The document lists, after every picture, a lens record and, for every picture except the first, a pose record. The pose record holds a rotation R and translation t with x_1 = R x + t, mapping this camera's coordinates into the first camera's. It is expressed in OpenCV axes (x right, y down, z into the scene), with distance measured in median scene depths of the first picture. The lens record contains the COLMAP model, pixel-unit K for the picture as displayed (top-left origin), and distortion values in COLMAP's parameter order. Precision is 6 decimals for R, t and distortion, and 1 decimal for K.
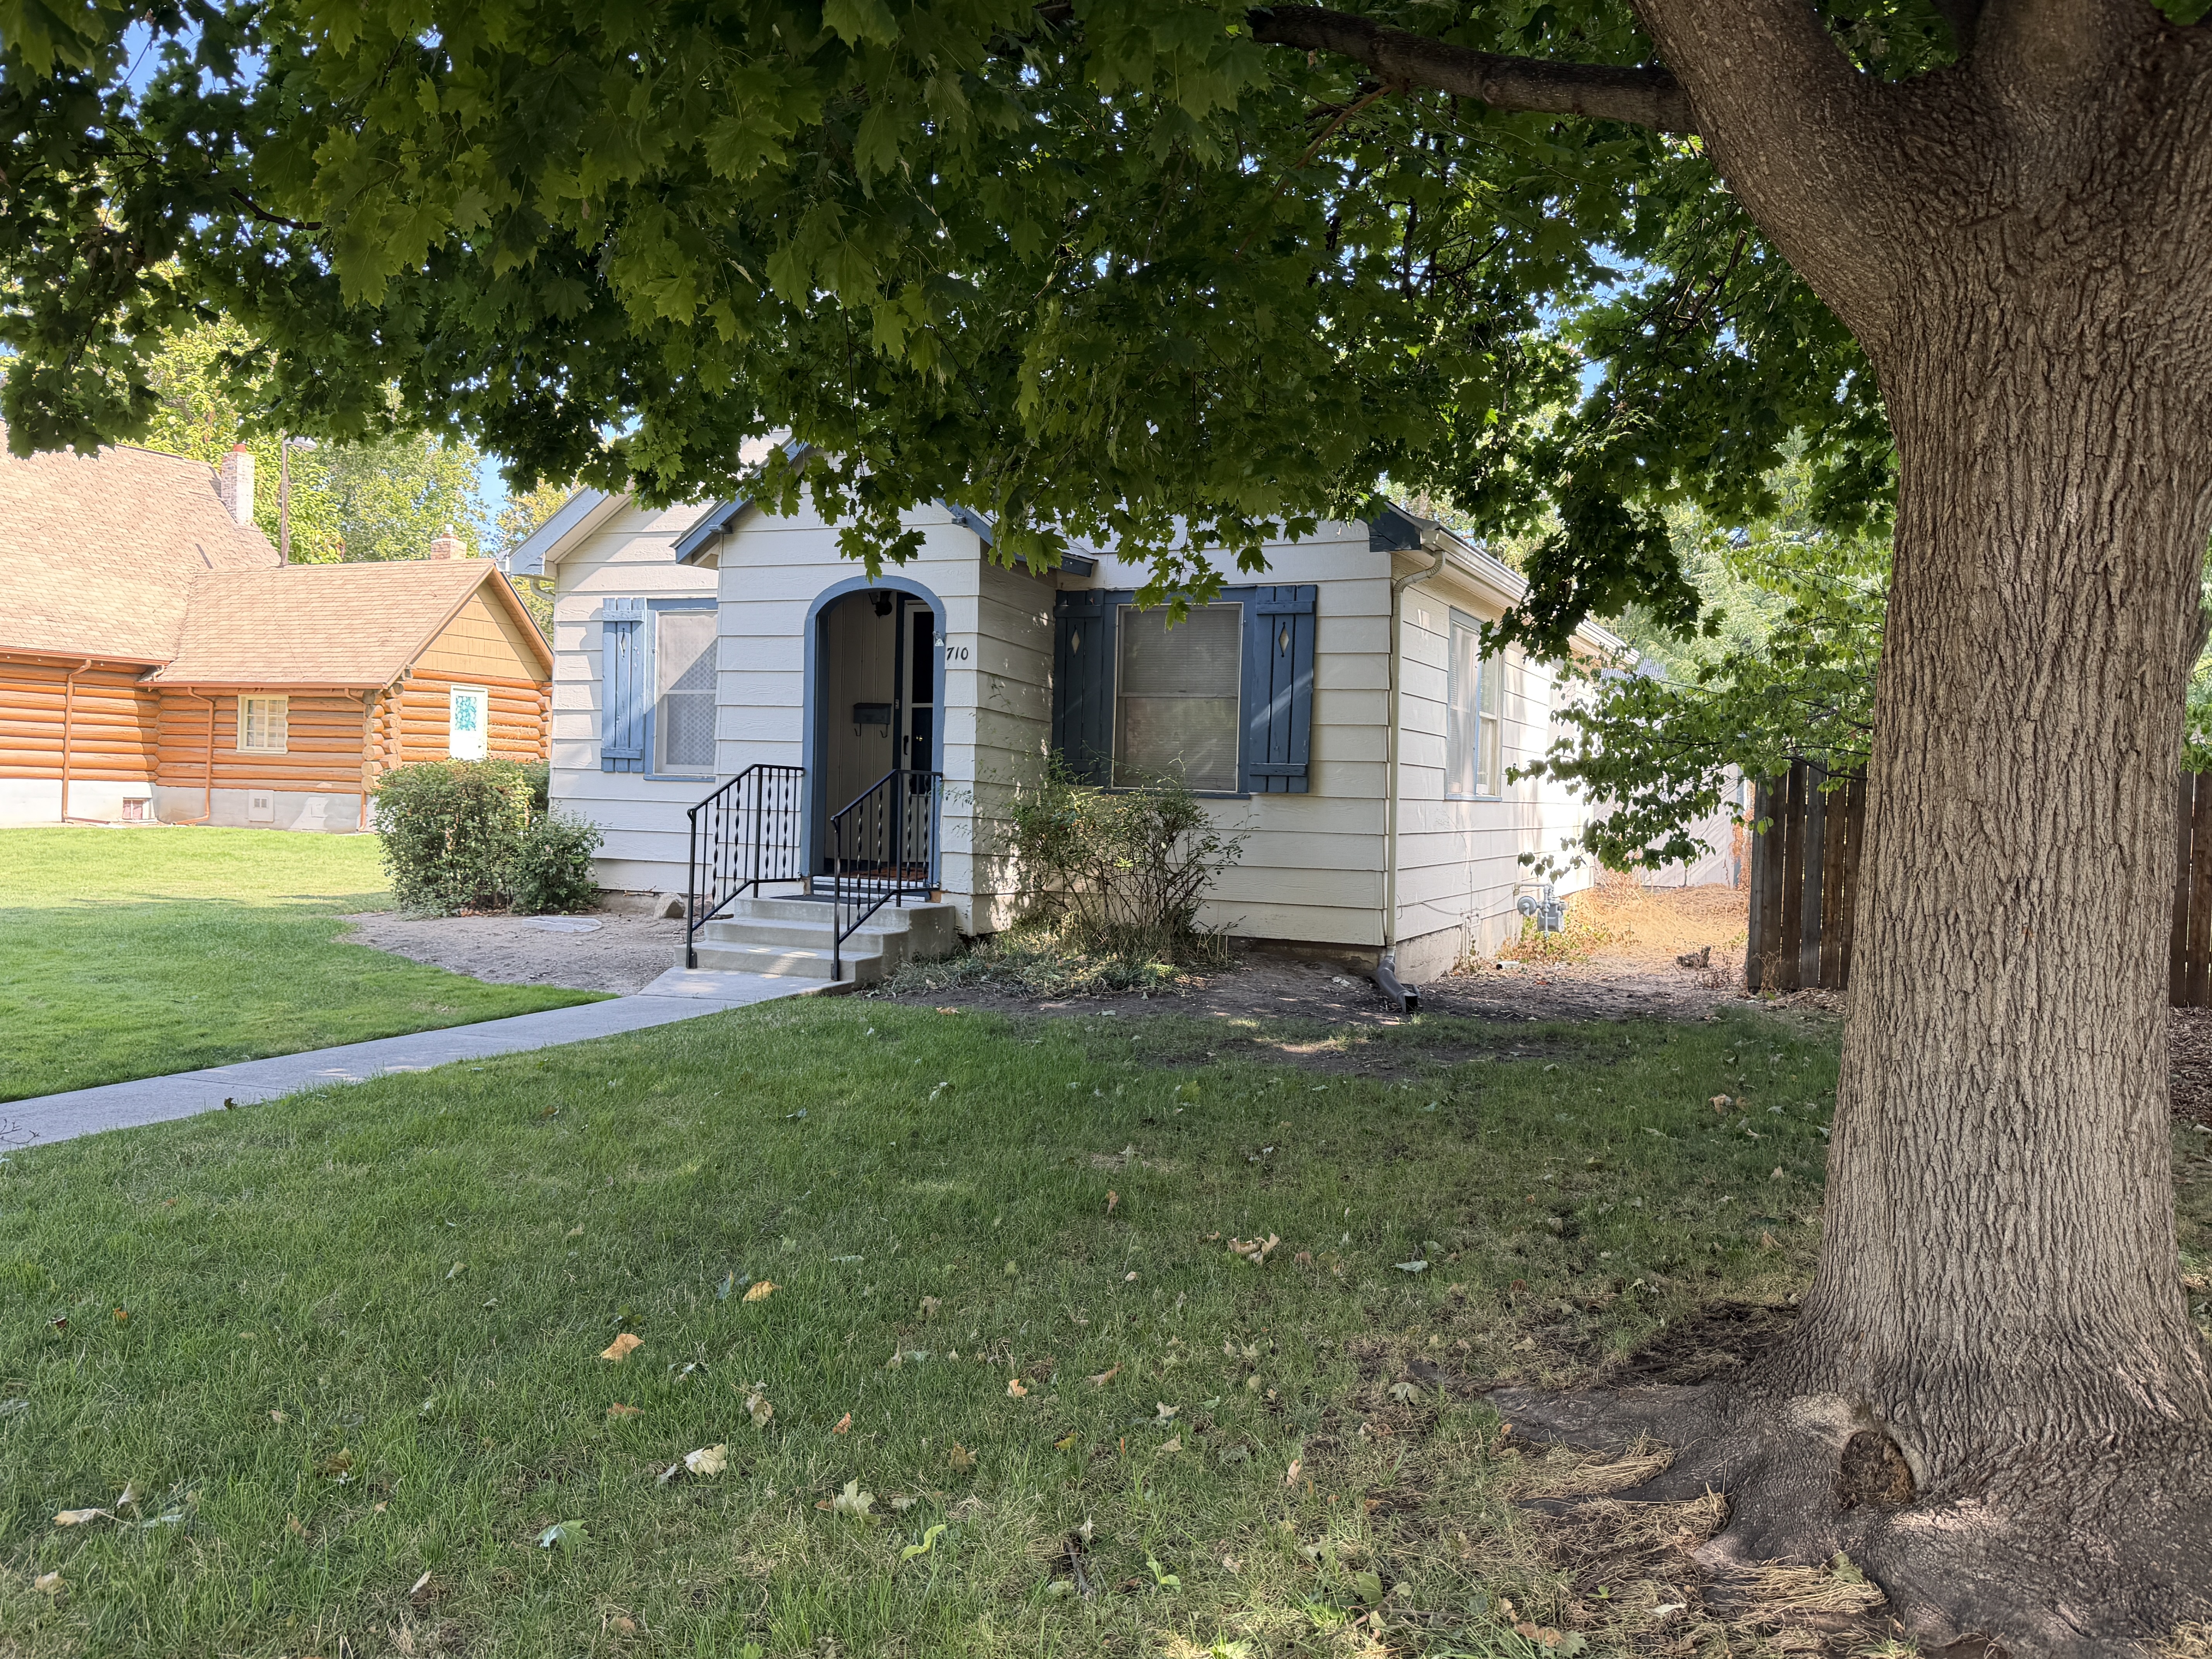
lens RADIAL K [[1731.0, 0, 1117.0], [0, 1731.0, 817.3], [0, 0, 1]] dist [0.019676, -0.009880]
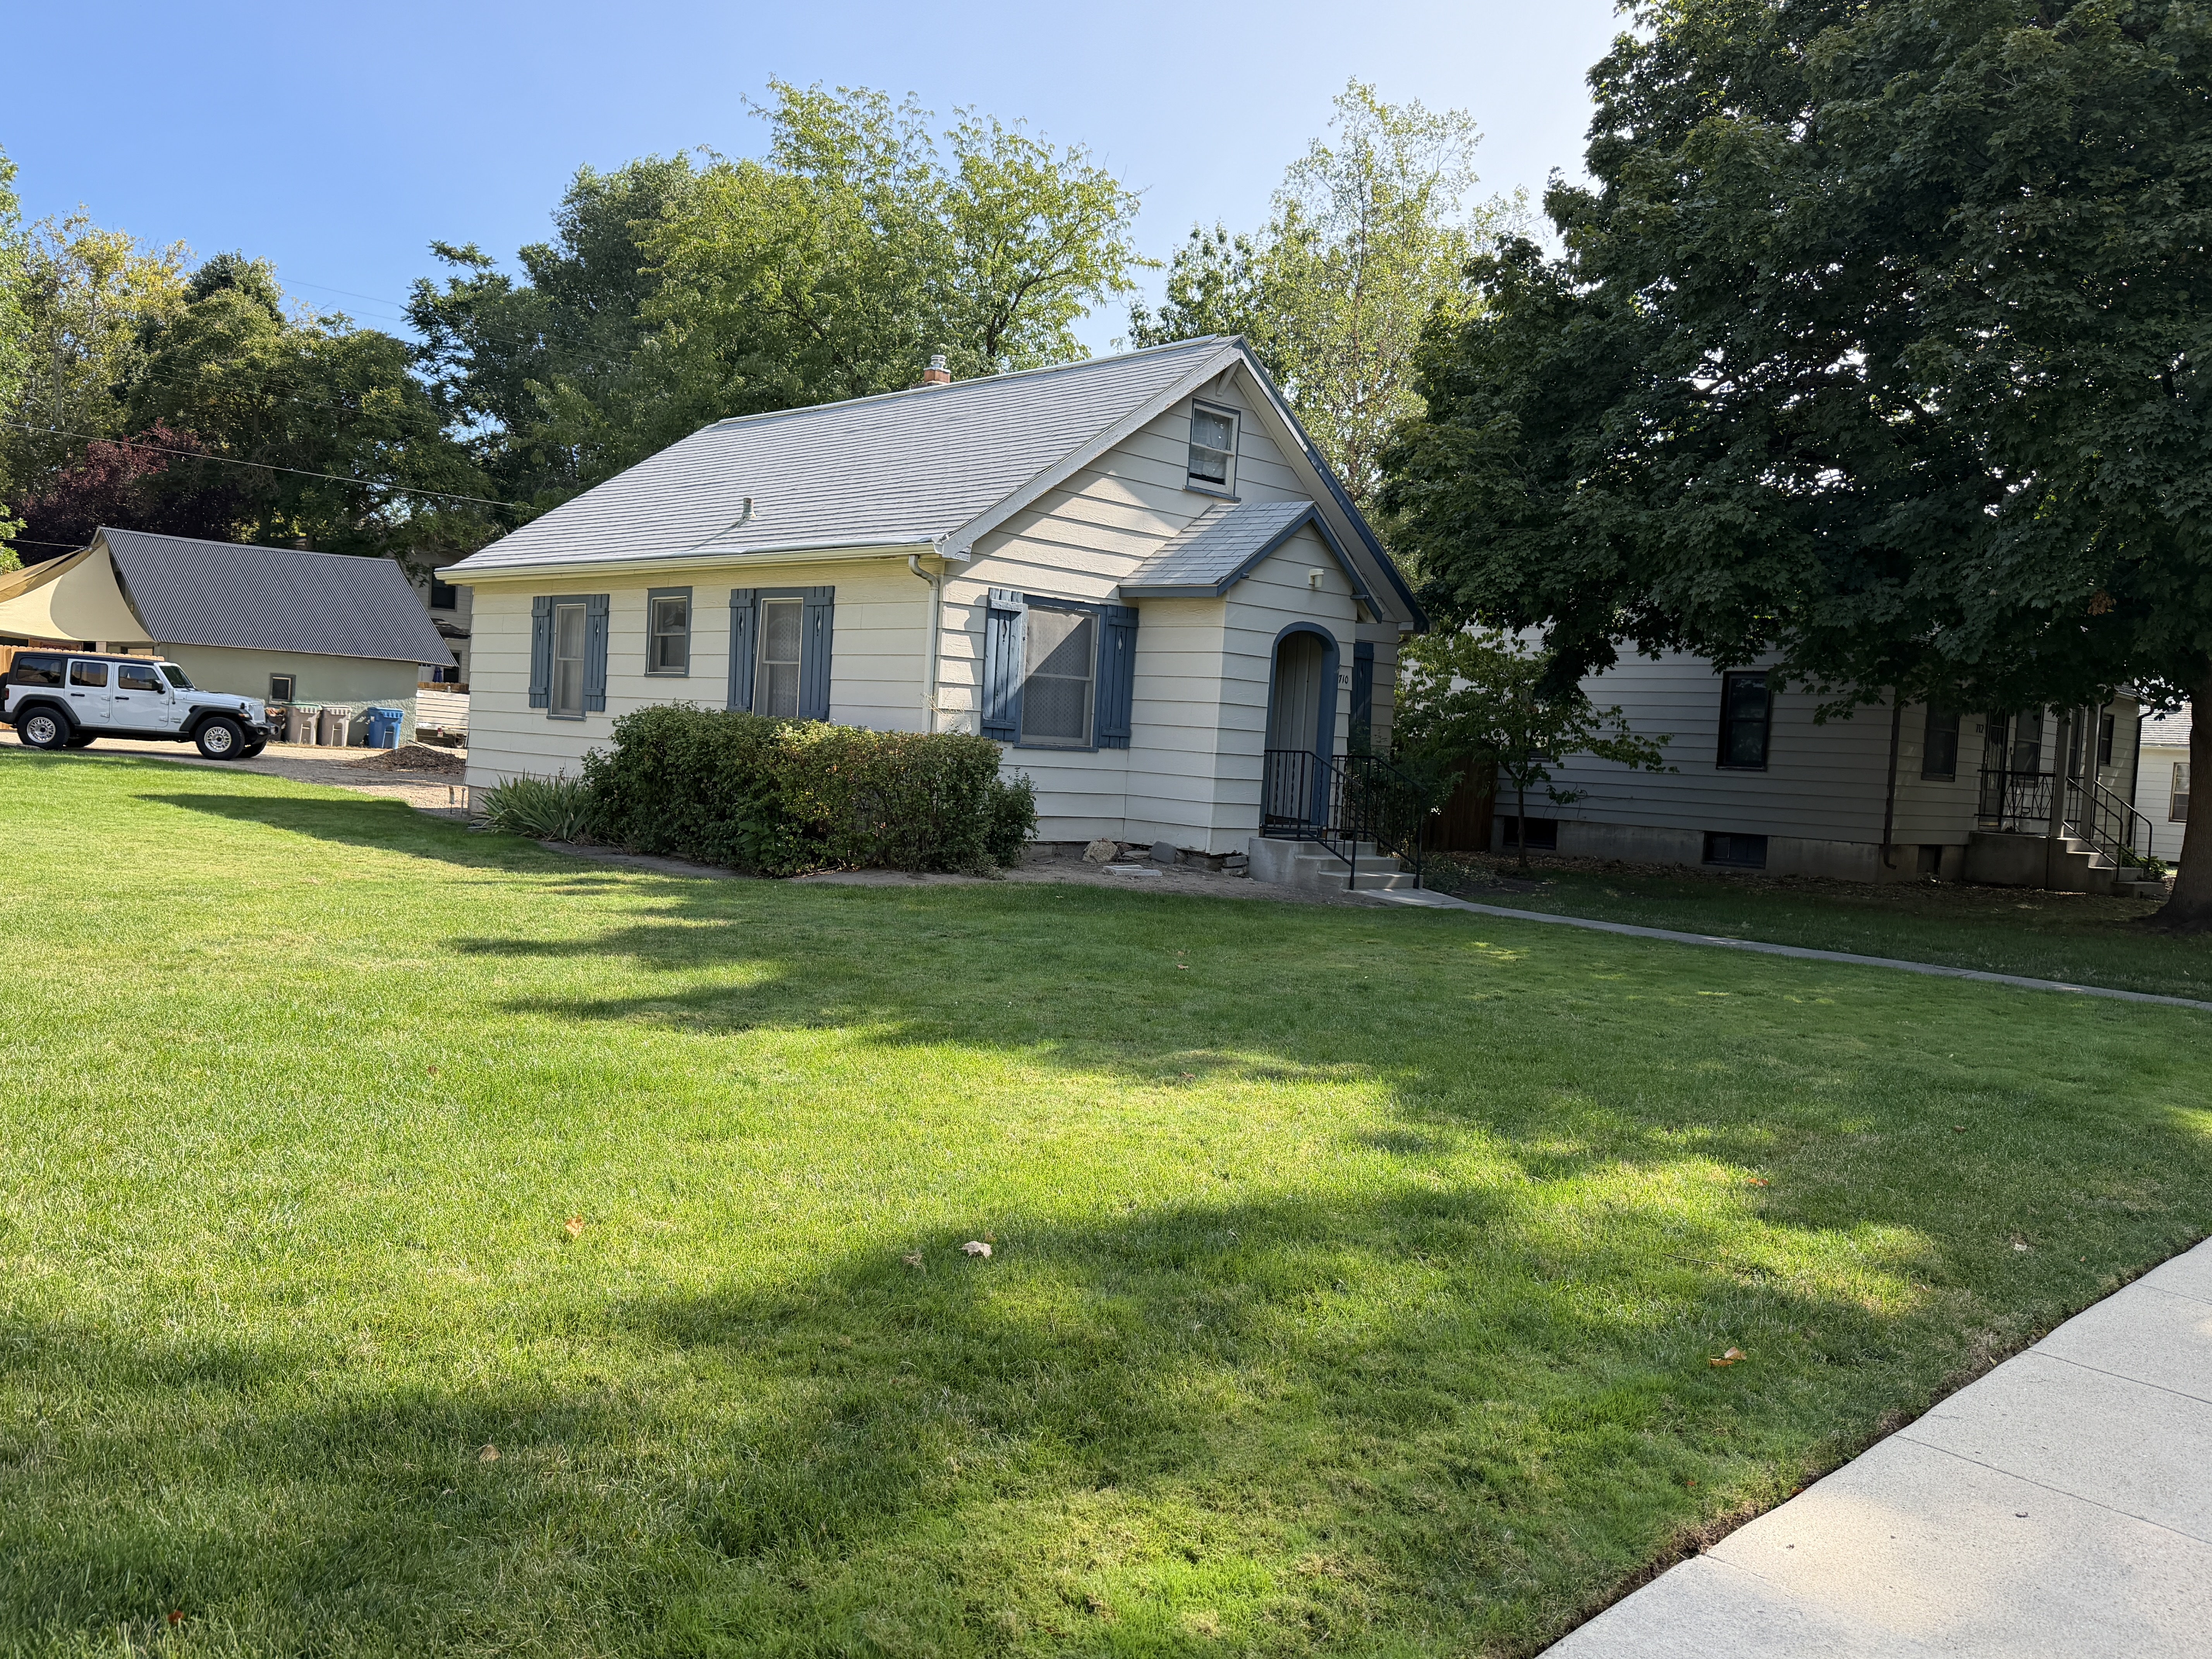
lens RADIAL K [[1731.0, 0, 1100.3], [0, 1731.0, 831.7], [0, 0, 1]] dist [0.019676, -0.009880]
pose [[0.370104, -0.055265, 0.927345, -4.933527], [-0.036771, 0.996575, 0.074066, -0.196624], [-0.928262, -0.061511, 0.366805, 1.853884]]
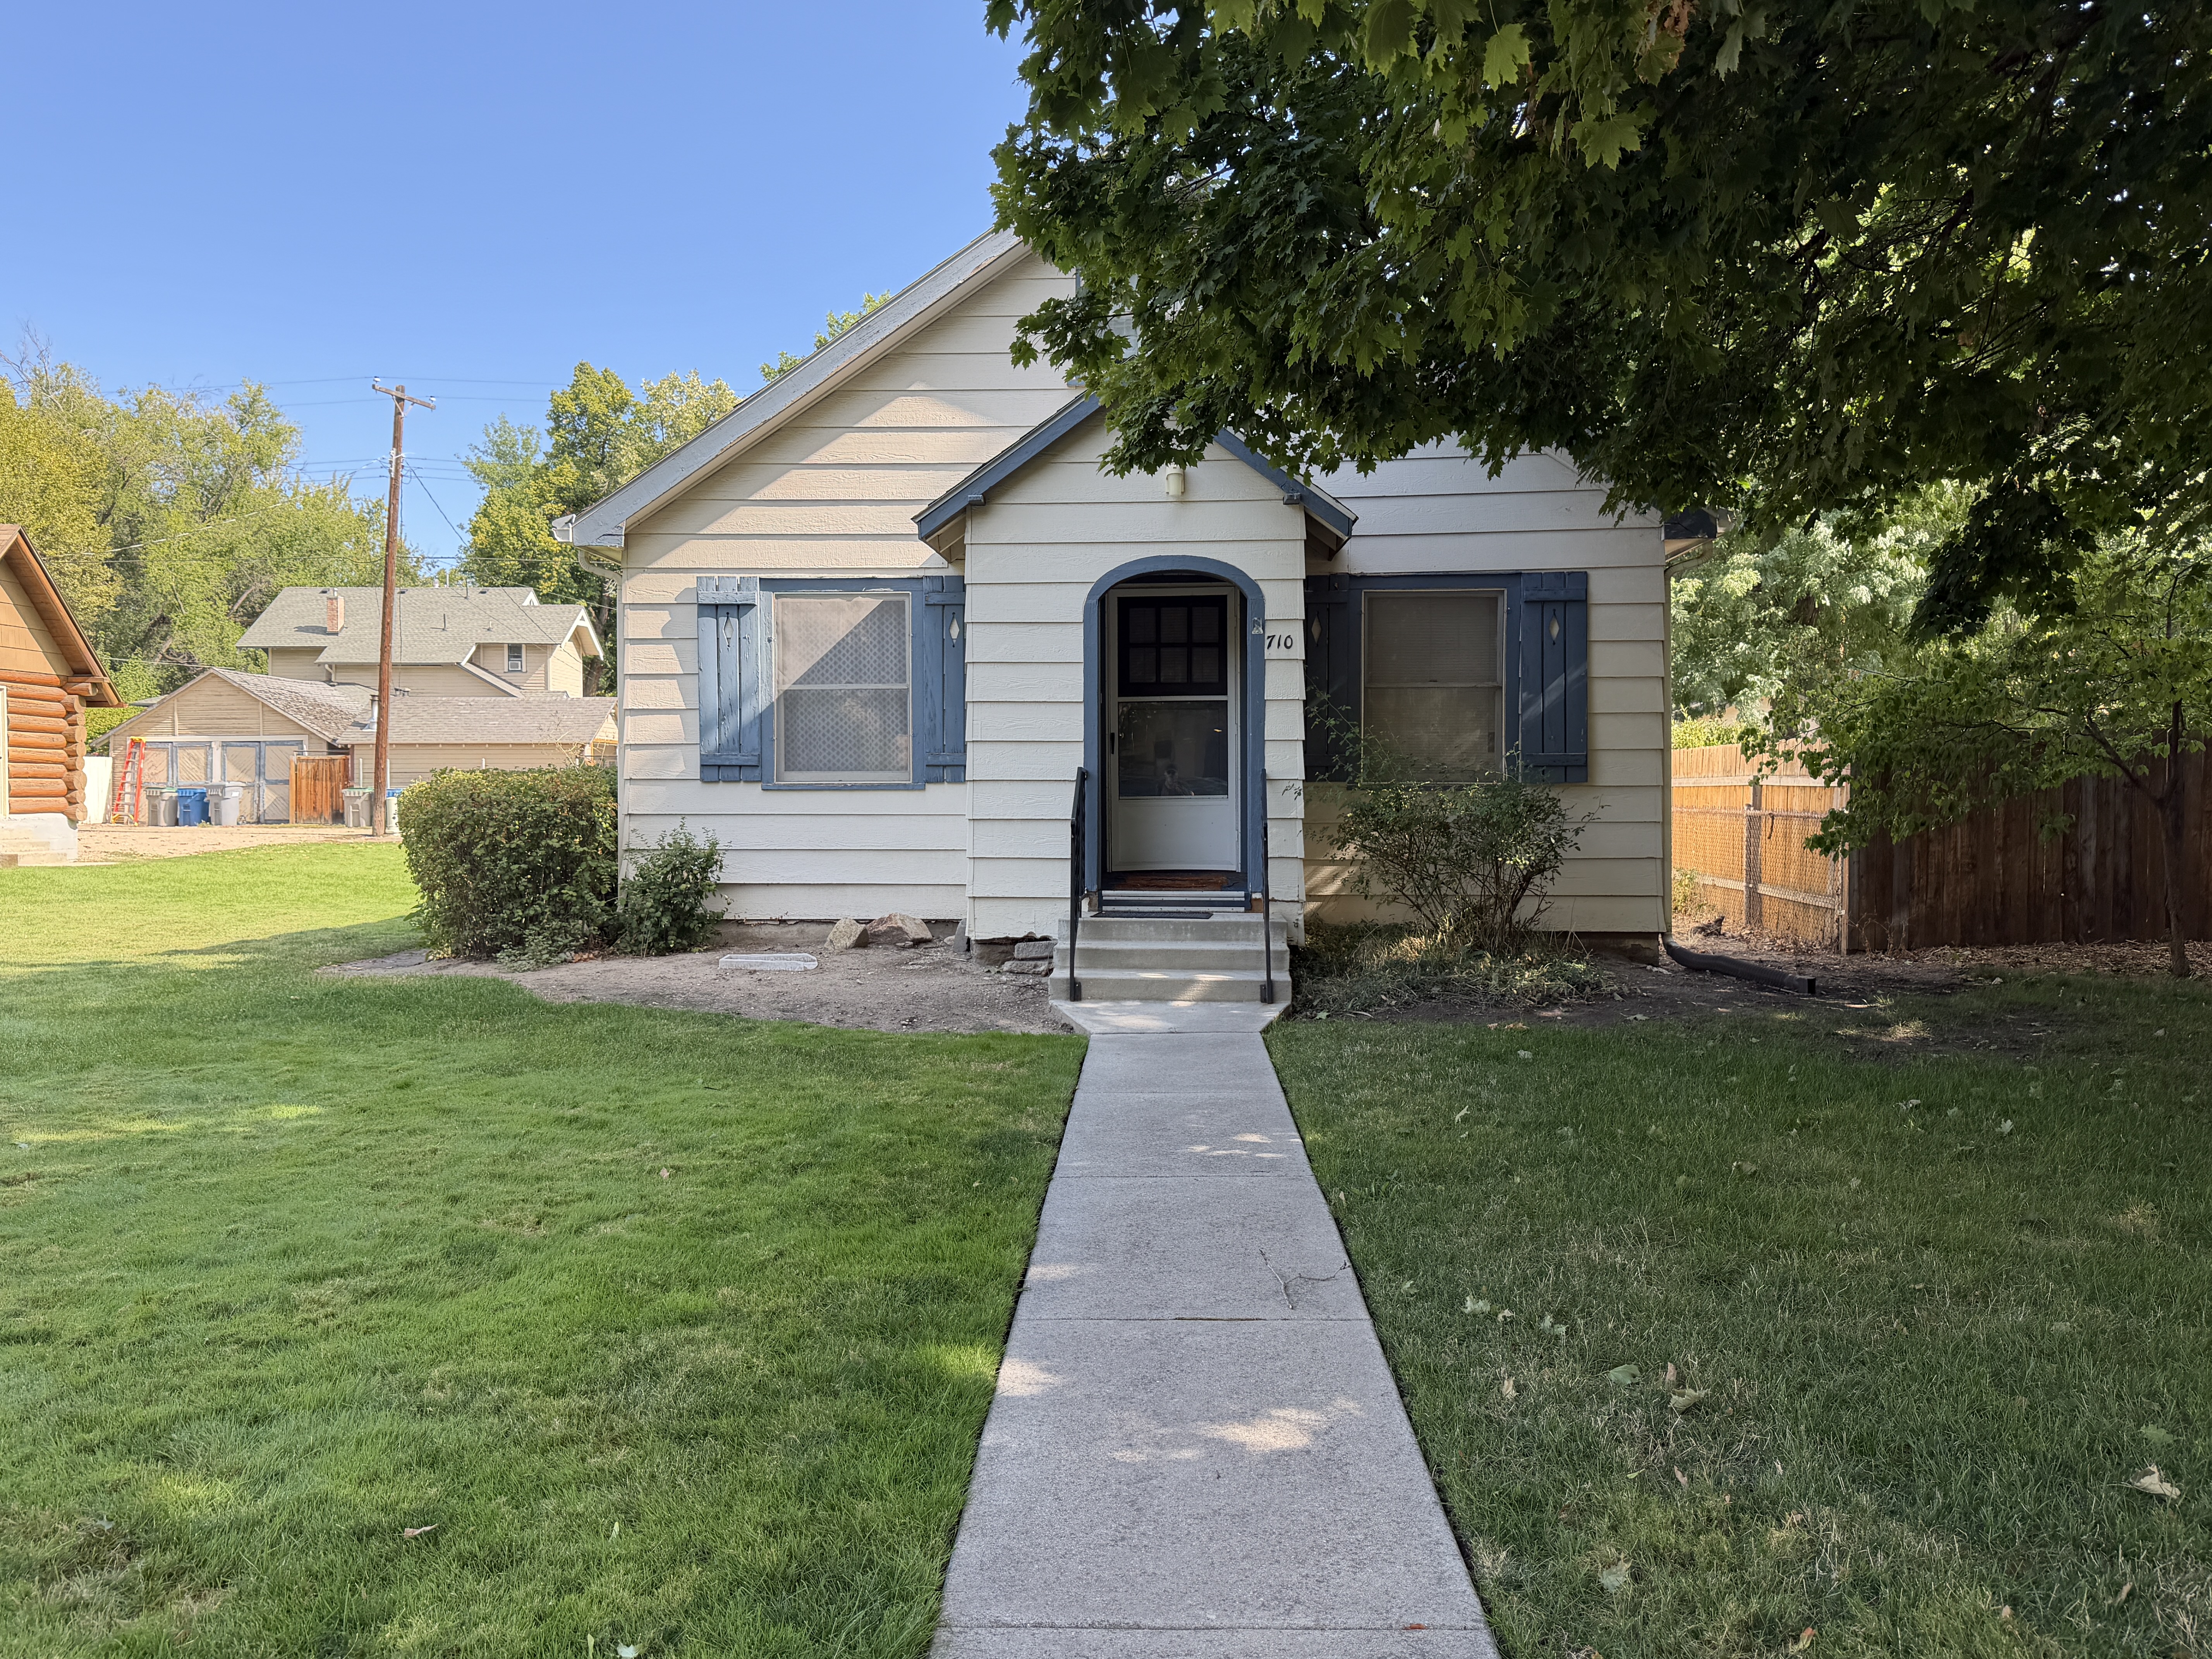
lens RADIAL K [[1731.0, 0, 1109.2], [0, 1731.0, 831.3], [0, 0, 1]] dist [0.019676, -0.009880]
pose [[0.938515, -0.037227, 0.343225, -1.484339], [0.032806, 0.999287, 0.018681, -0.041348], [-0.343676, -0.006273, 0.939067, 0.490214]]
